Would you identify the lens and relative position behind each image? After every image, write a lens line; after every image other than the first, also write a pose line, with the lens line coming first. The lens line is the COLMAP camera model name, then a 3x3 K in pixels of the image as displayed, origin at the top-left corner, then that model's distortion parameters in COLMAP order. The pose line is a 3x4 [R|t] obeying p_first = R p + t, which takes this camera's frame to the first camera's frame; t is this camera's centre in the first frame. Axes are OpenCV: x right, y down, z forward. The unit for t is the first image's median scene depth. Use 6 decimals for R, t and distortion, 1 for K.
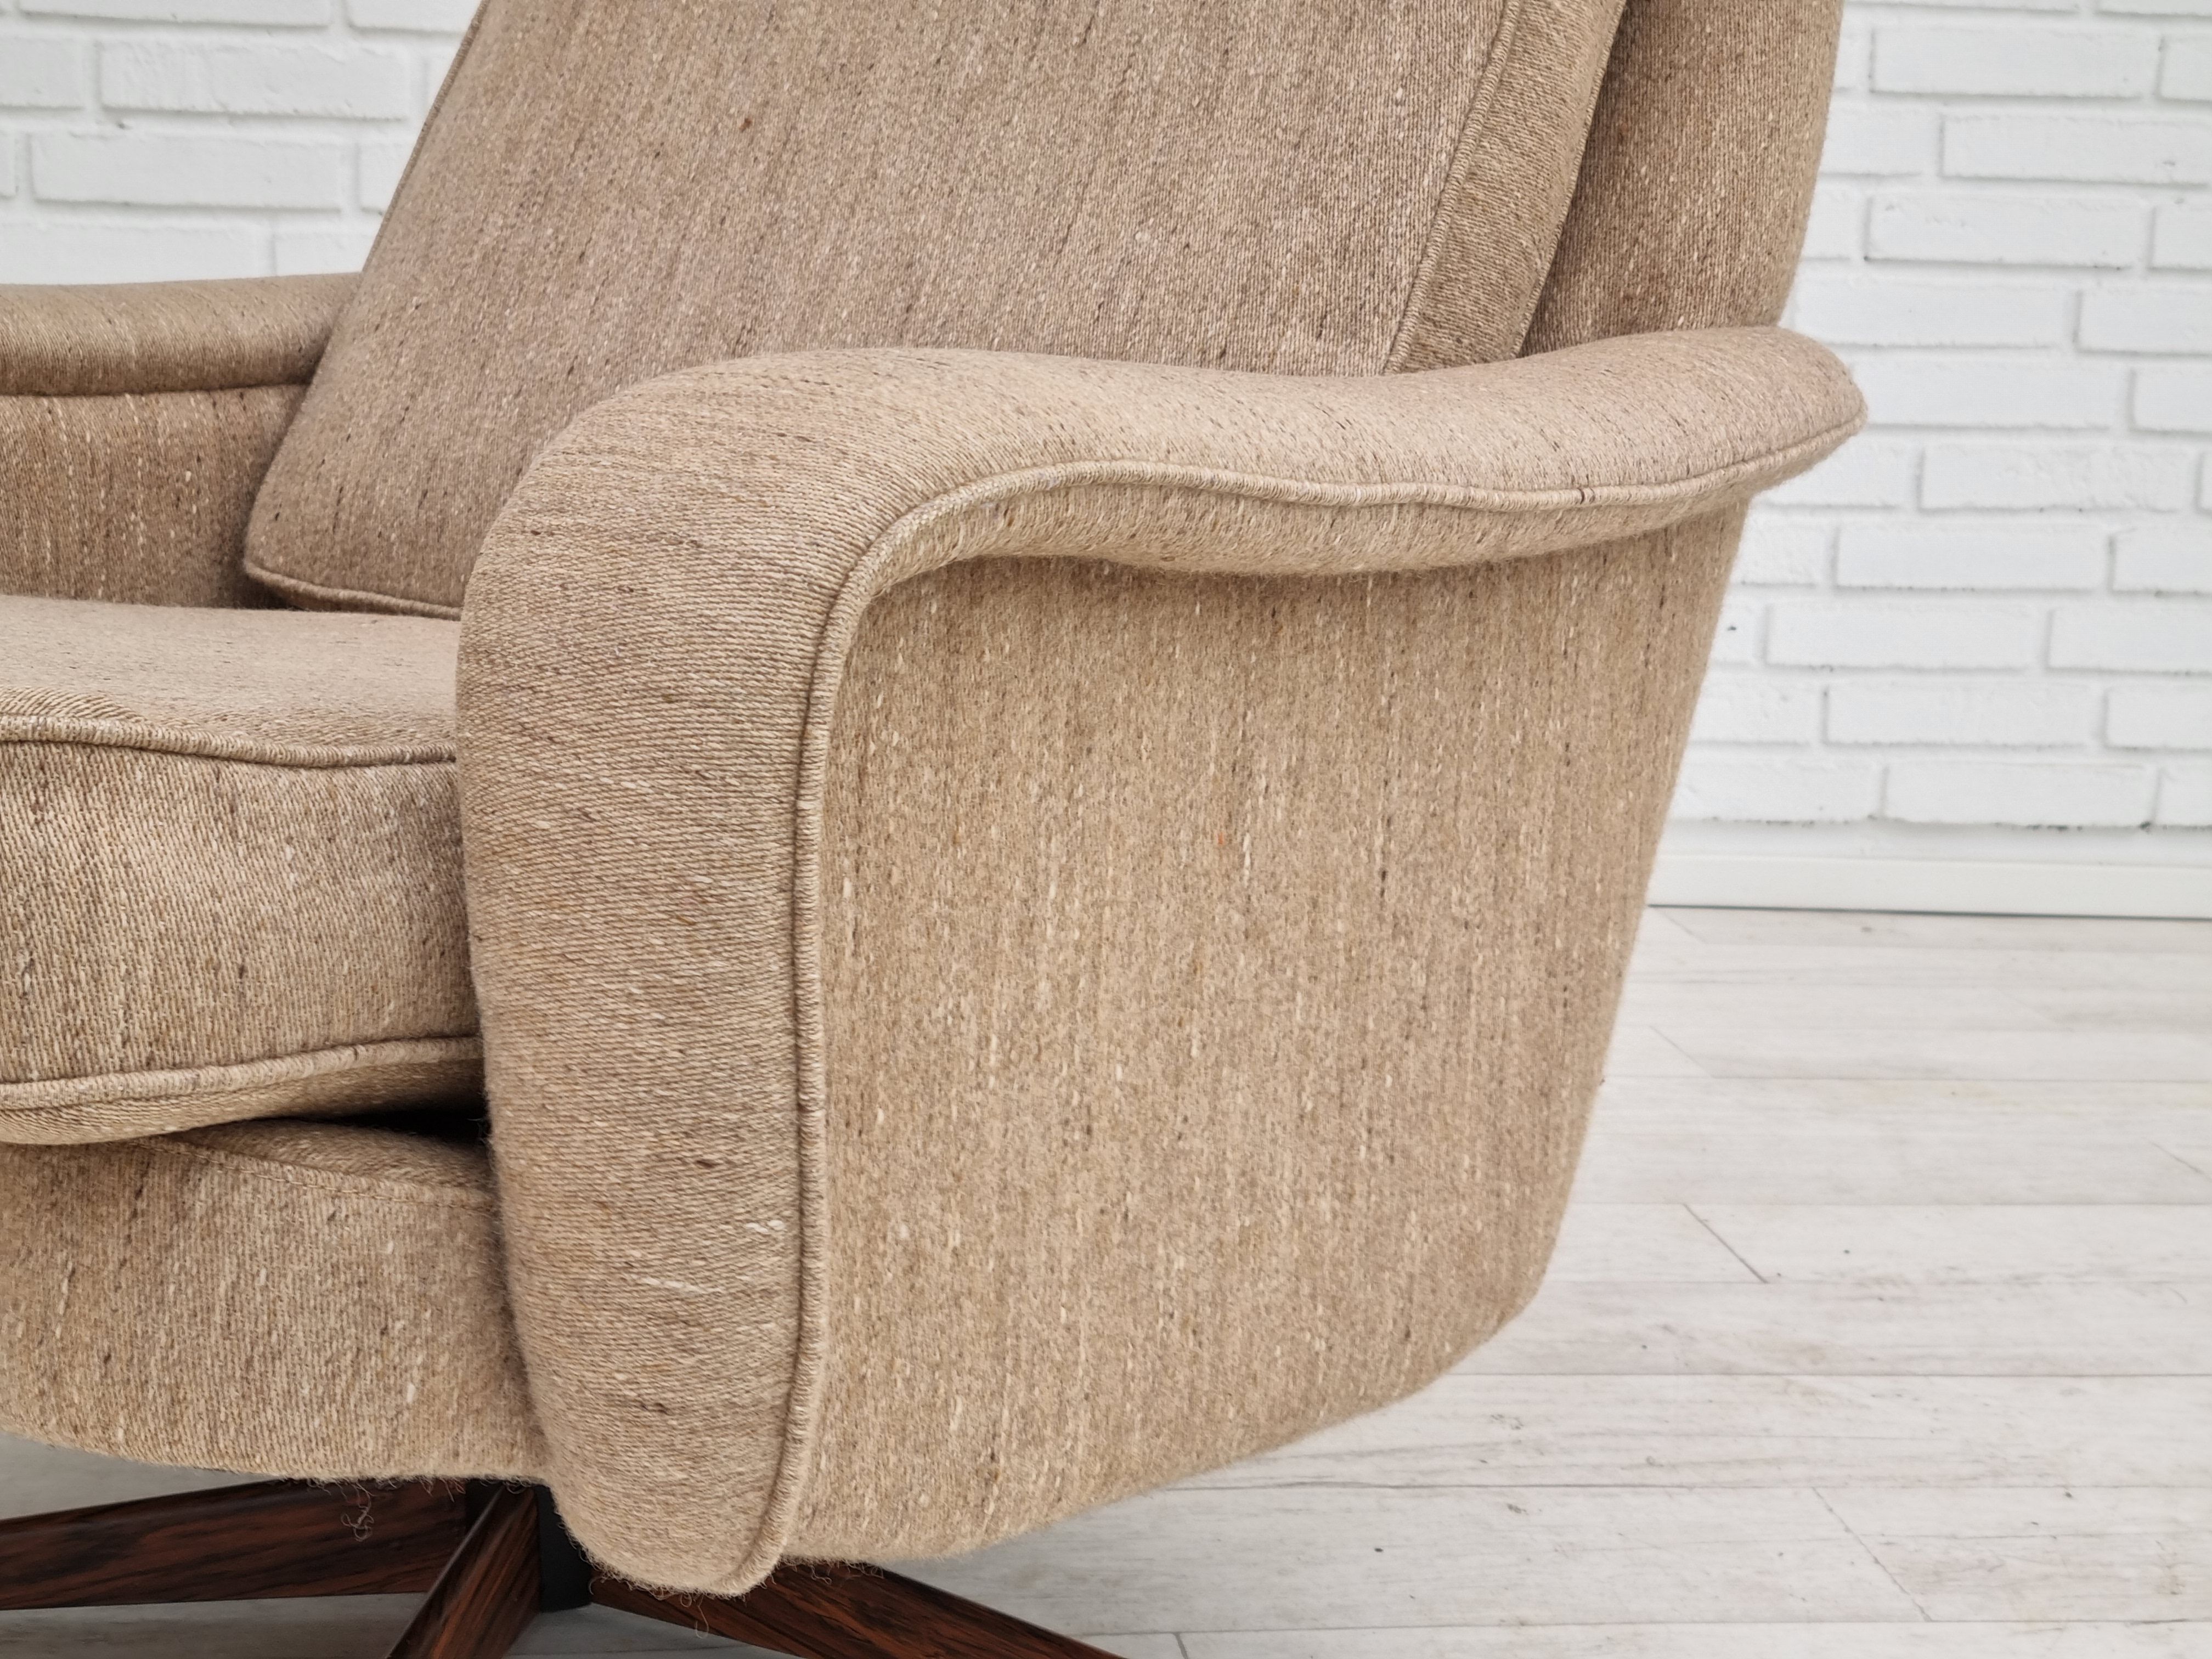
lens RADIAL K [[3363.8, 0, 1091.8], [0, 3363.8, 809.7], [0, 0, 1]] dist [0.053990, 0.000000]
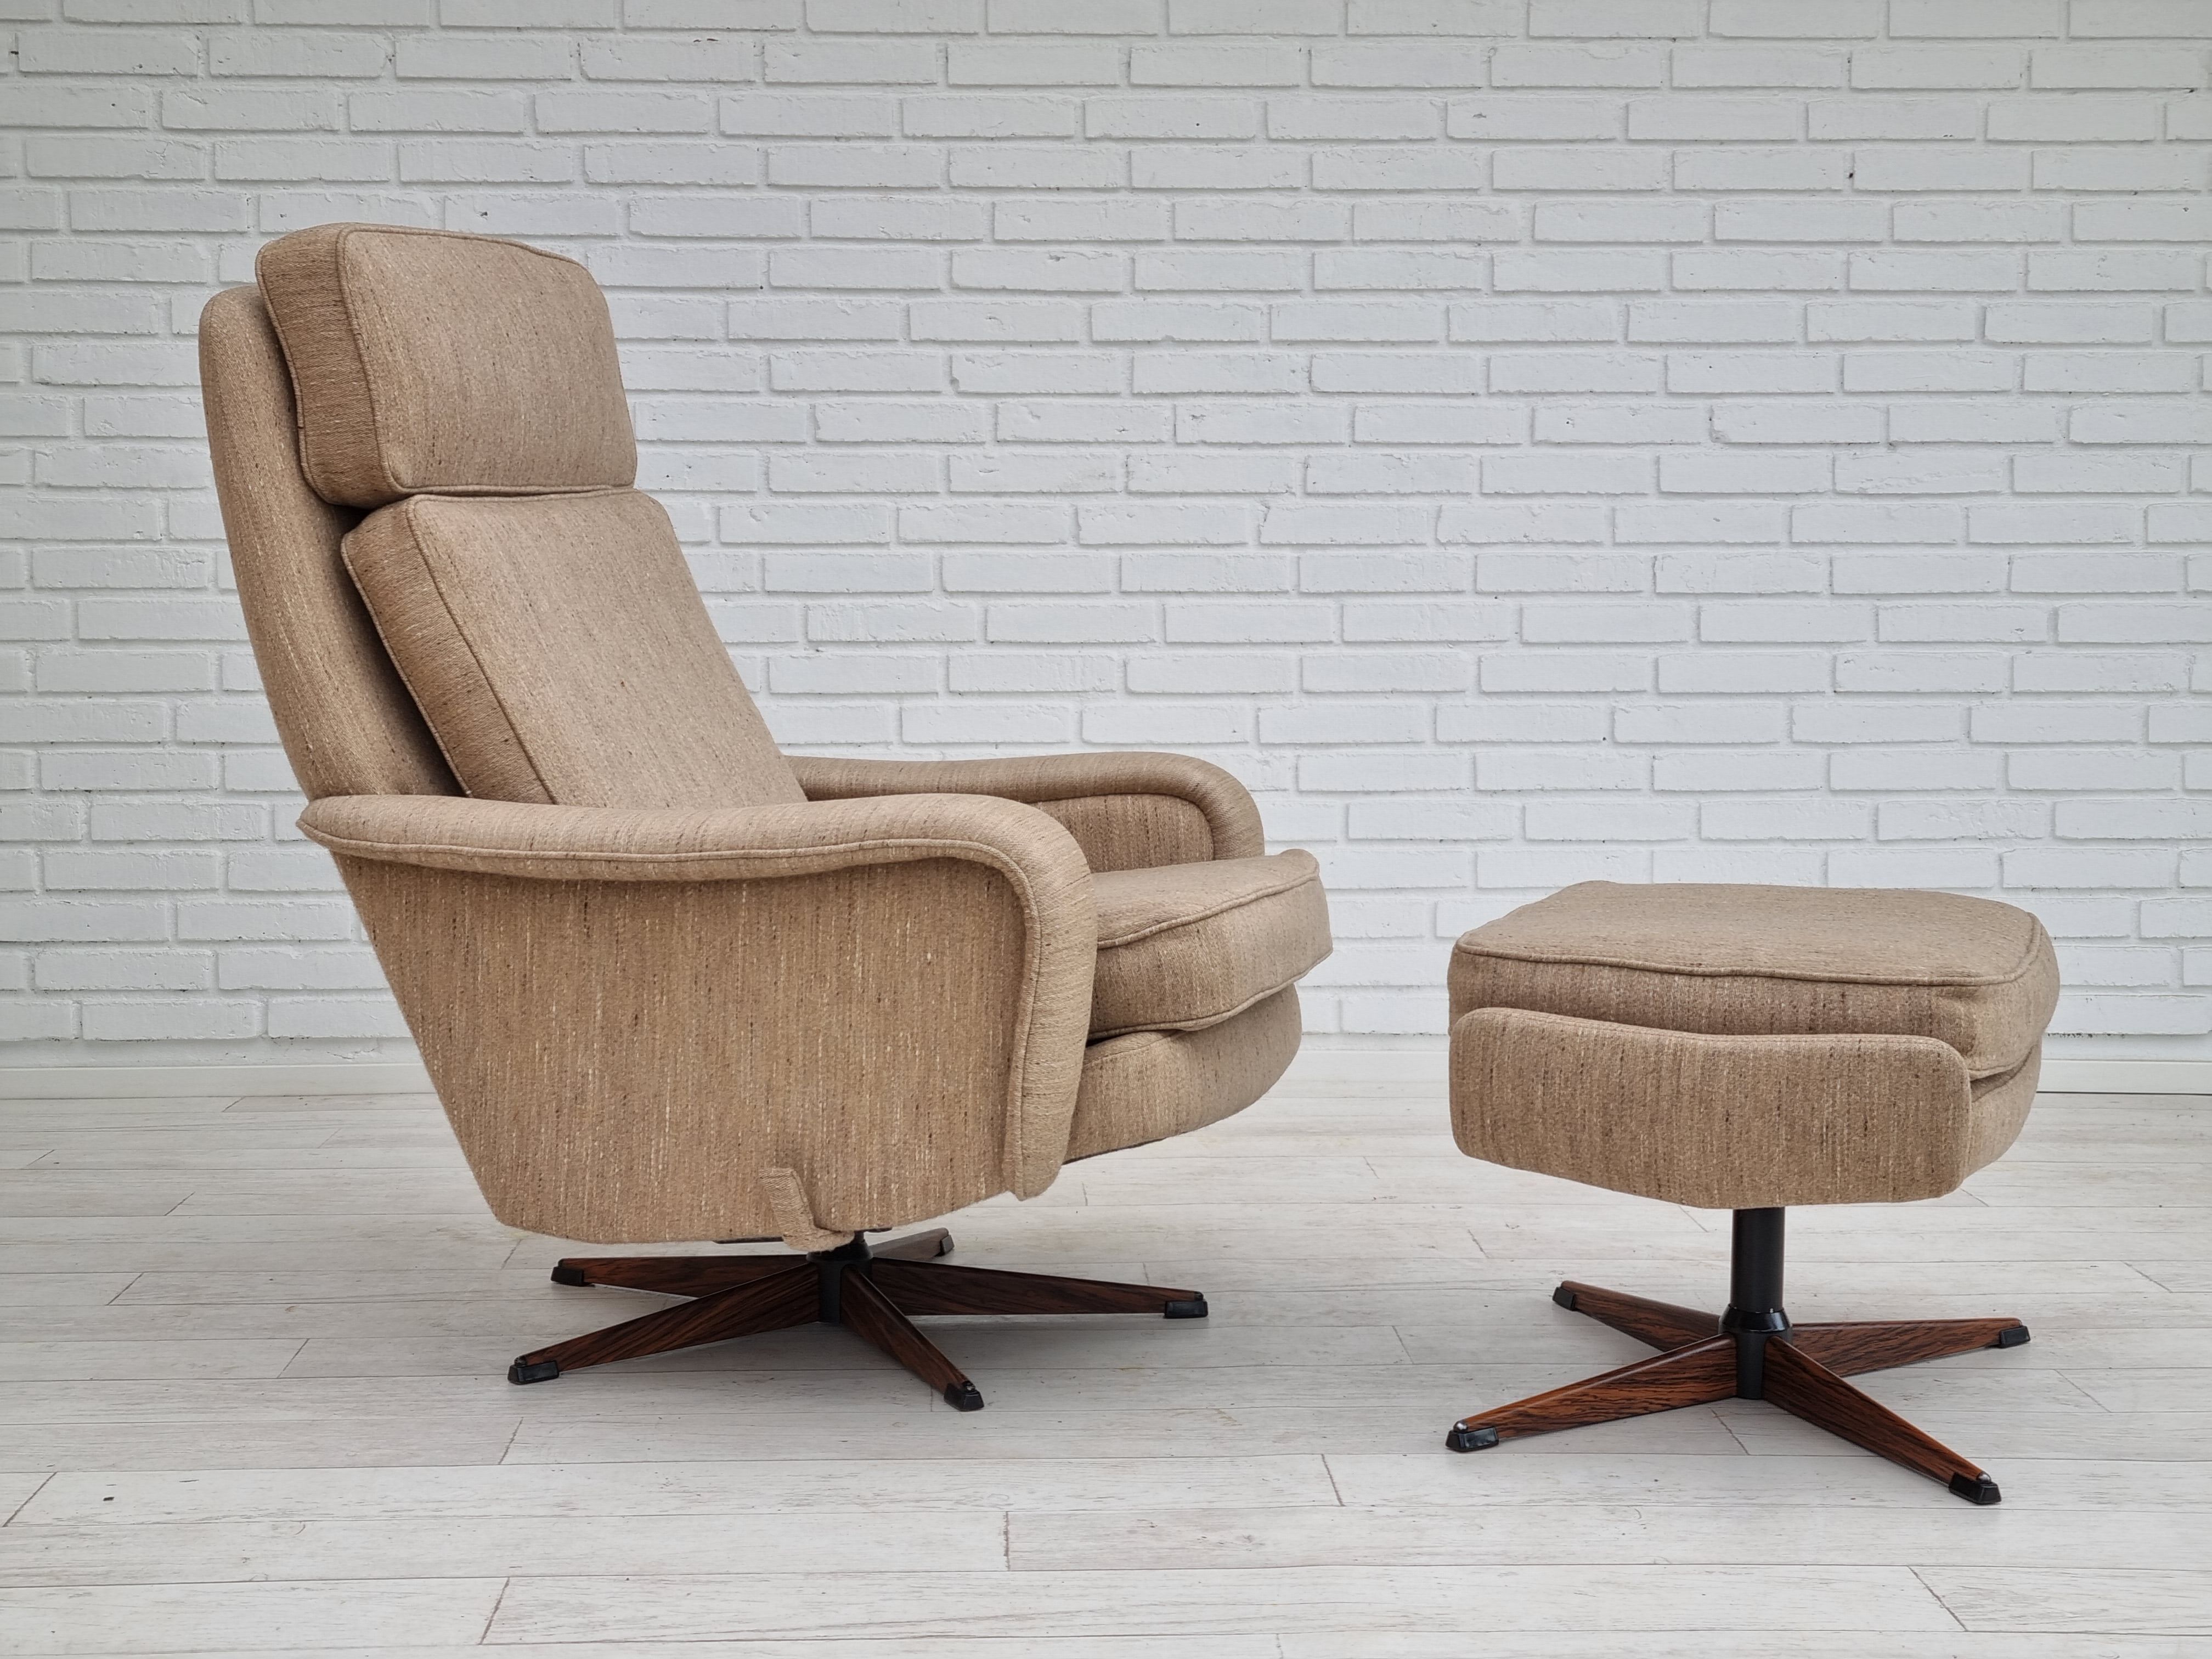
lens RADIAL K [[3363.8, 0, 1110.0], [0, 3363.8, 817.1], [0, 0, 1]] dist [0.053990, 0.000000]
pose [[0.995247, -0.024147, -0.094346, 0.048117], [0.014474, 0.994690, -0.101892, 0.105055], [0.096305, 0.100042, 0.990312, -1.130645]]
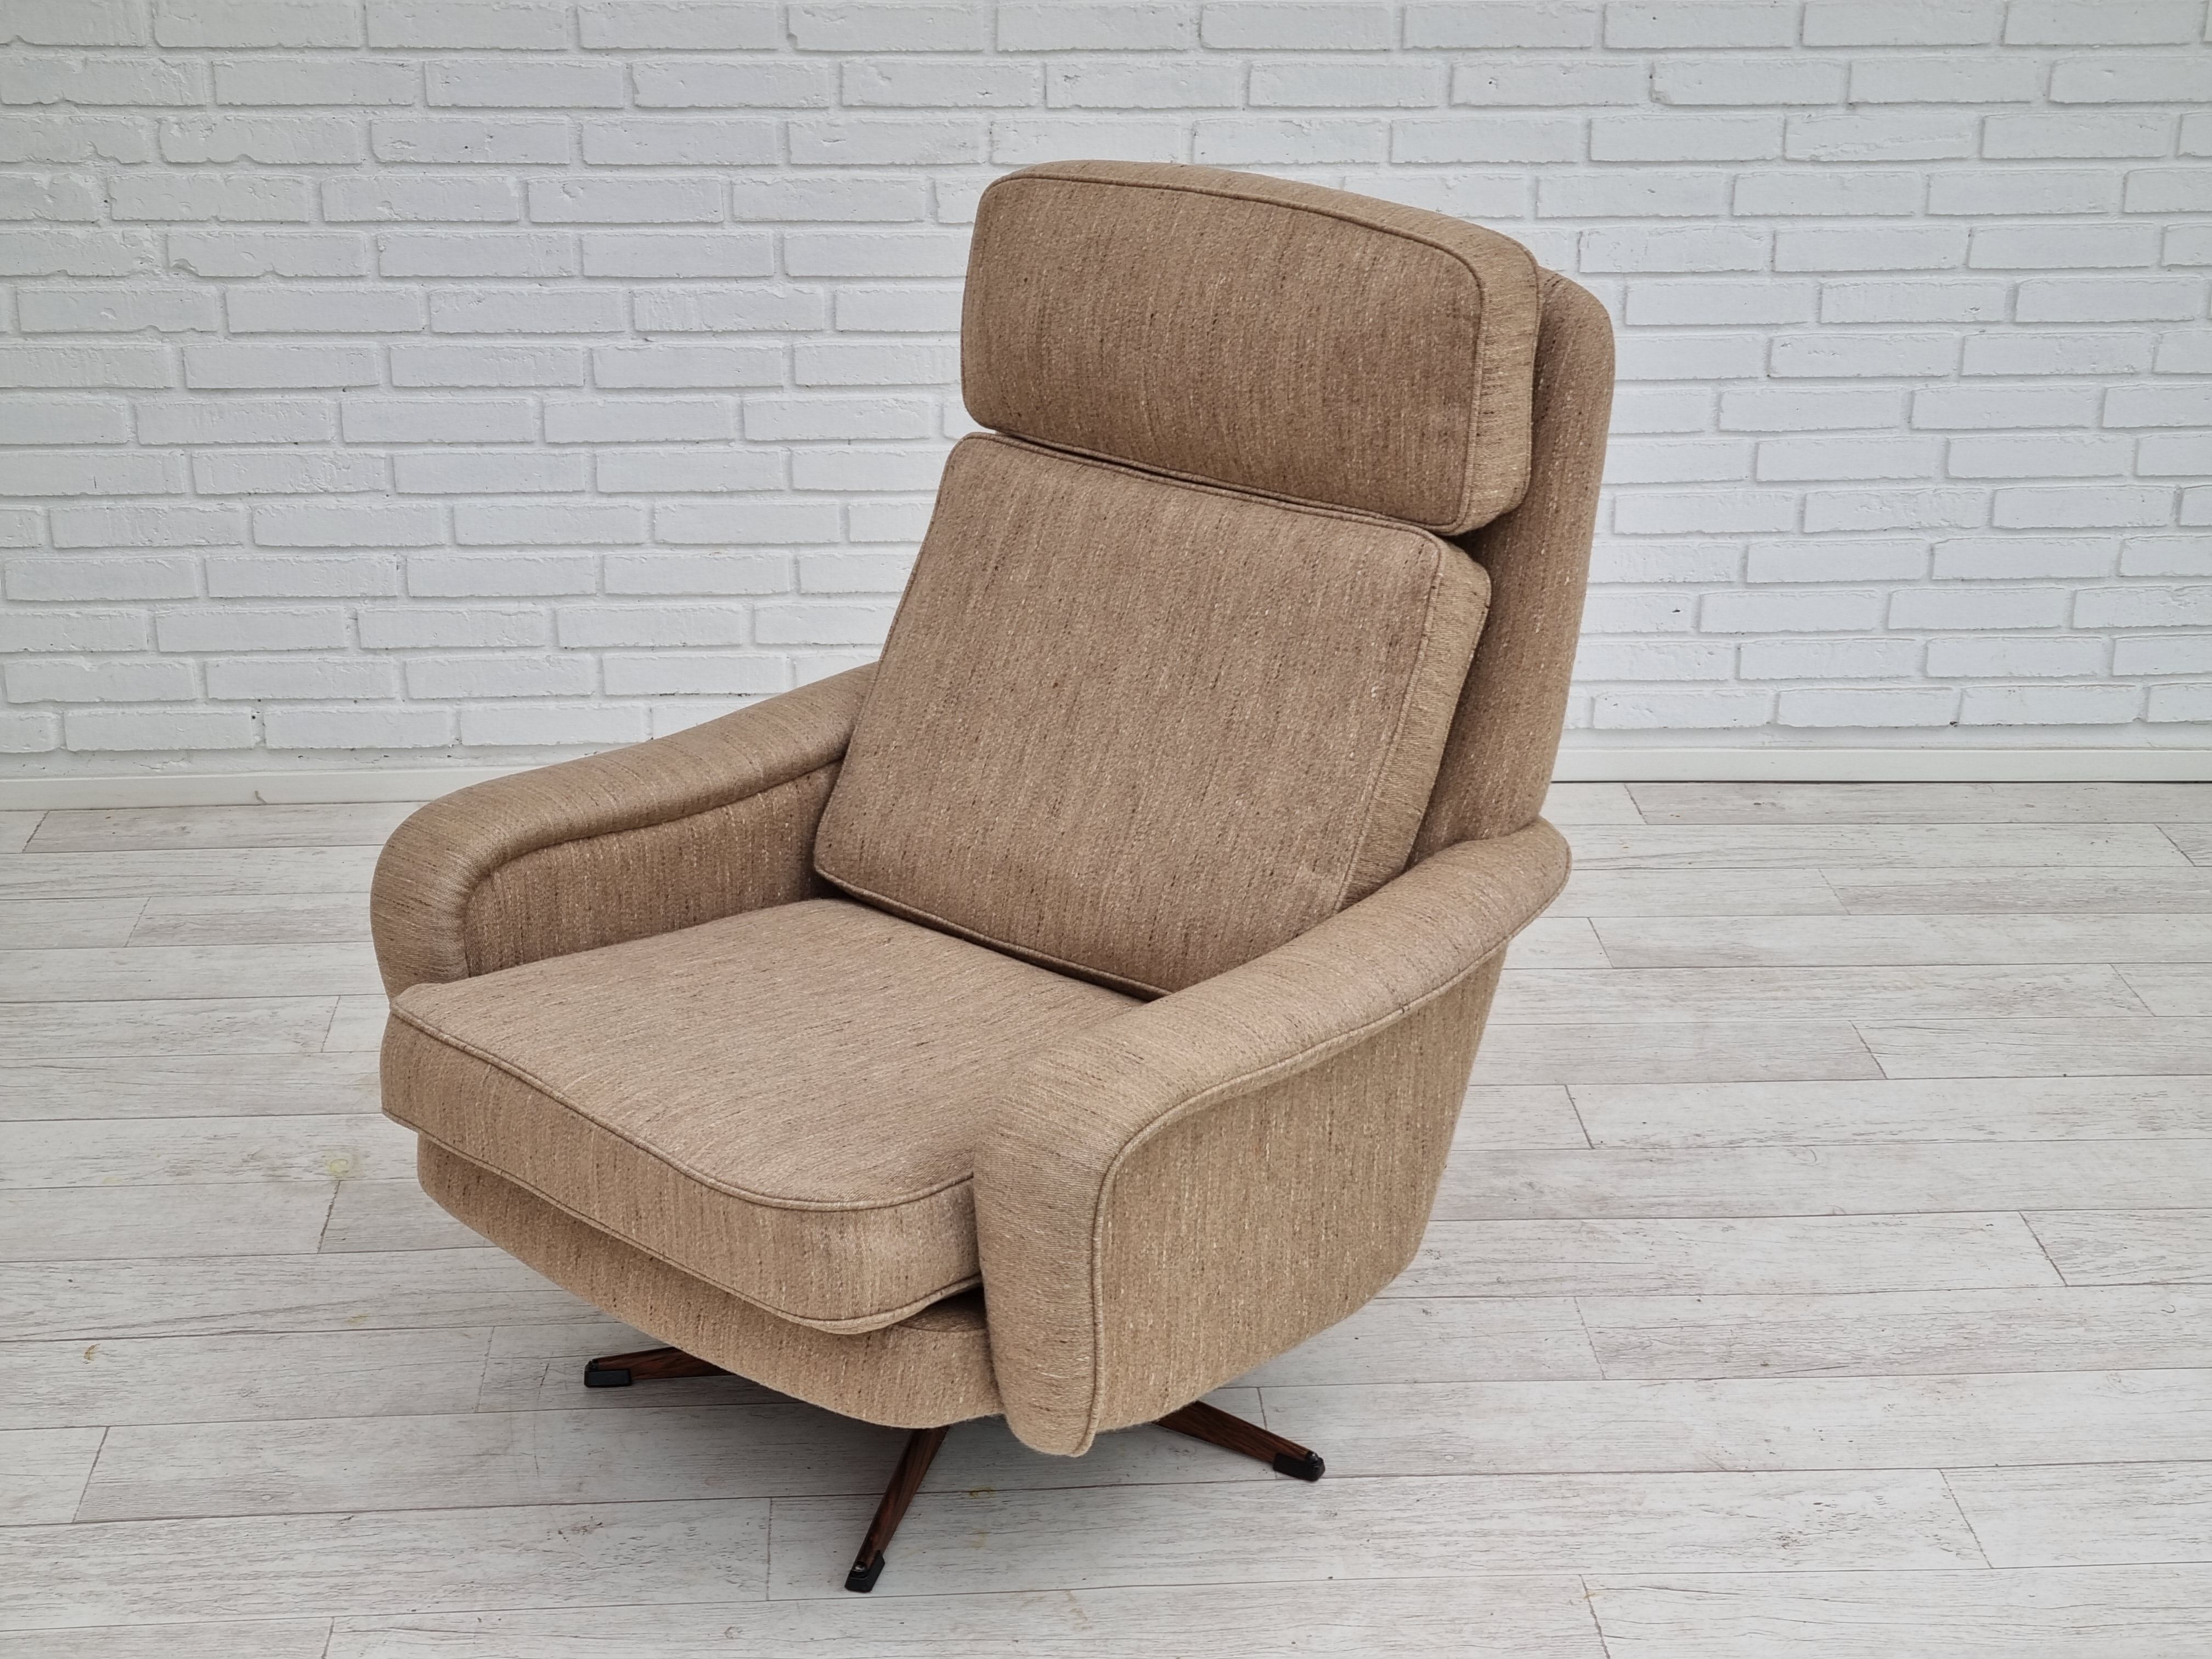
lens RADIAL K [[3363.8, 0, 1133.7], [0, 3363.8, 825.7], [0, 0, 1]] dist [0.053990, 0.000000]
pose [[0.998033, 0.004248, -0.062554, 0.066455], [0.009439, 0.976149, 0.216896, -0.498381], [0.061984, -0.217060, 0.974188, -0.907541]]
